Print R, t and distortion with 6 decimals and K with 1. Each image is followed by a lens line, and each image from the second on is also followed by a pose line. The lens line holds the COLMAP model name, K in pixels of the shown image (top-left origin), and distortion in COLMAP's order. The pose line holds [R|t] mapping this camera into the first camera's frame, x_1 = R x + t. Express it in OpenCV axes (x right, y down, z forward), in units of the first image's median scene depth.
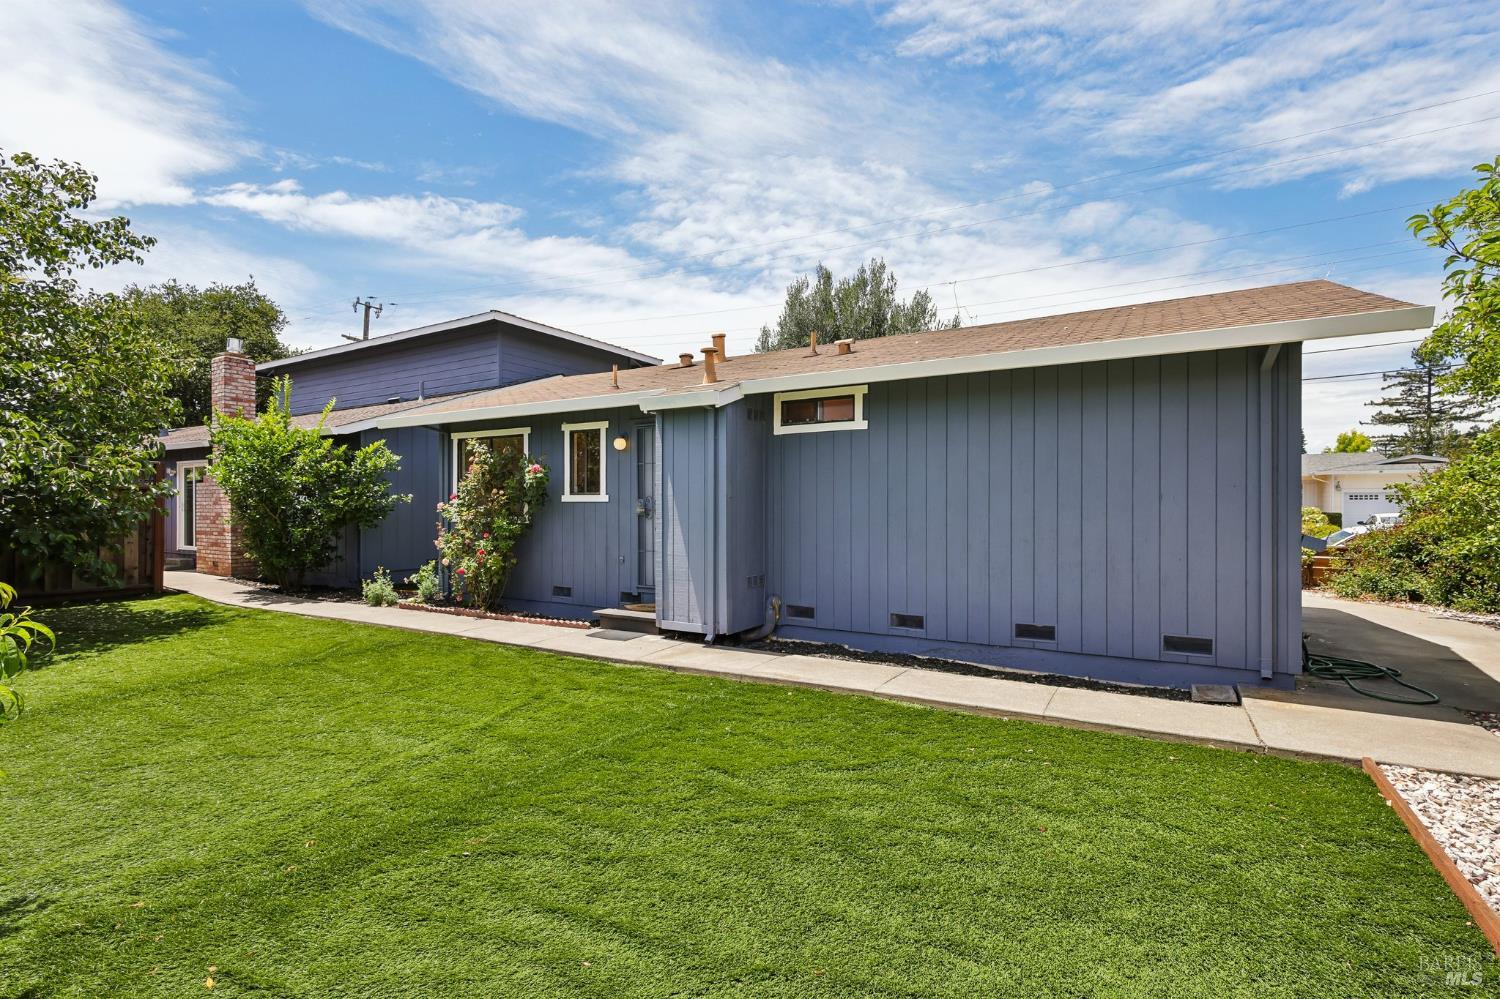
lens RADIAL K [[694.1, 0, 751.9], [0, 694.1, 494.2], [0, 0, 1]] dist [-0.001045, 0.000233]
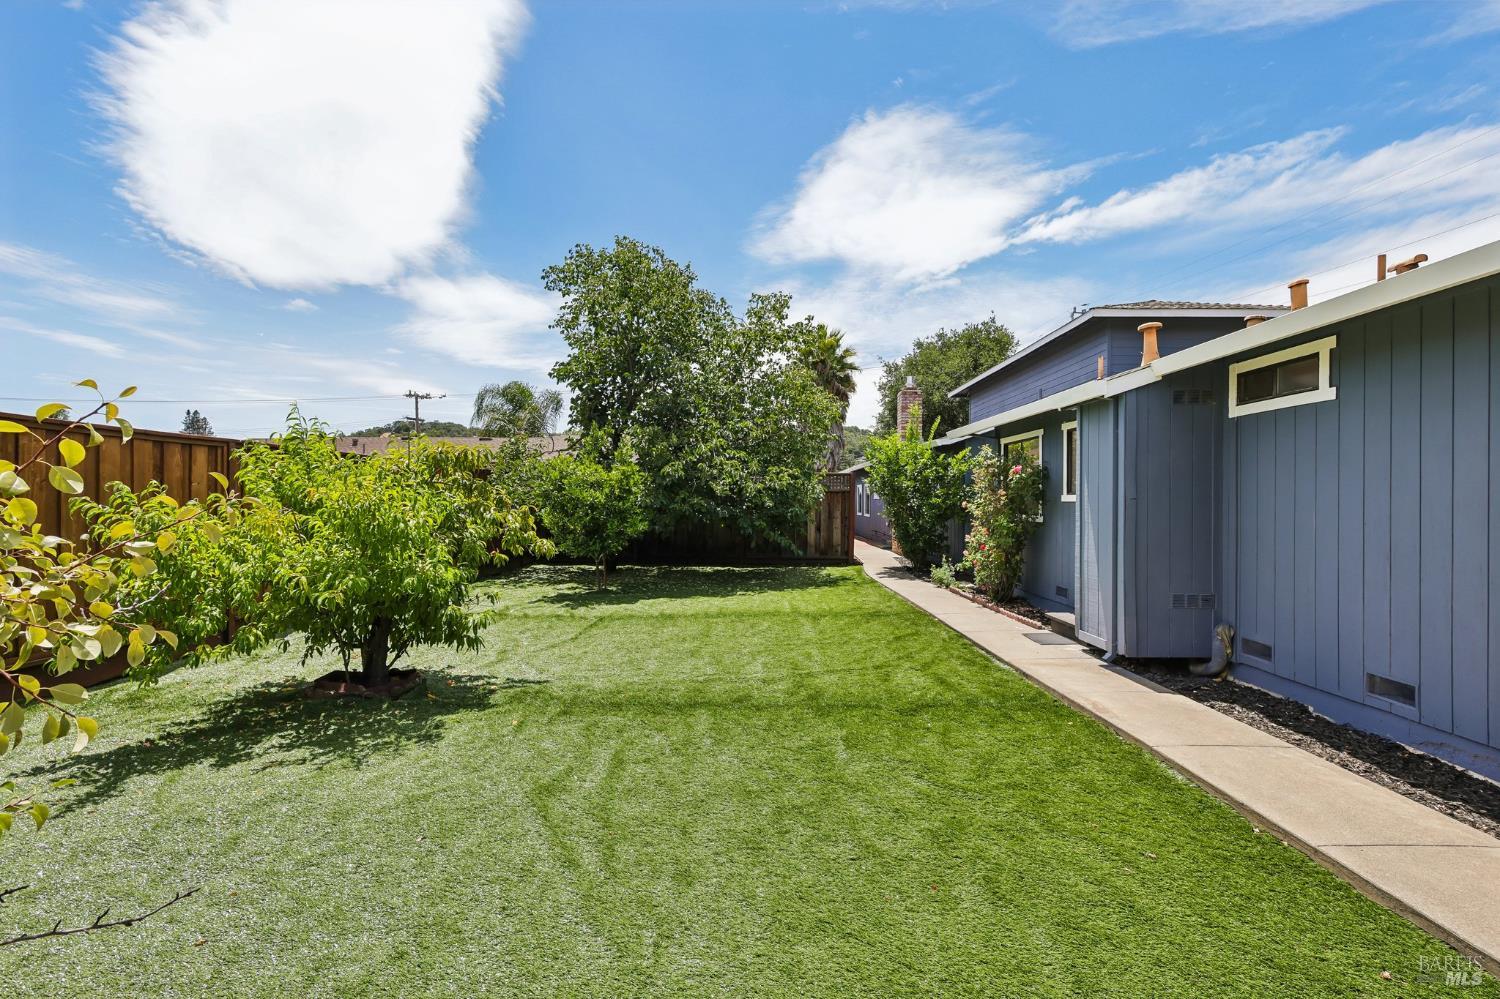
lens RADIAL K [[694.1, 0, 751.9], [0, 694.1, 494.2], [0, 0, 1]] dist [-0.001045, 0.000233]
pose [[0.510531, -0.007529, -0.859827, 0.433820], [0.017063, 0.999853, 0.001376, -0.010224], [0.859690, -0.015374, 0.510584, 0.141174]]
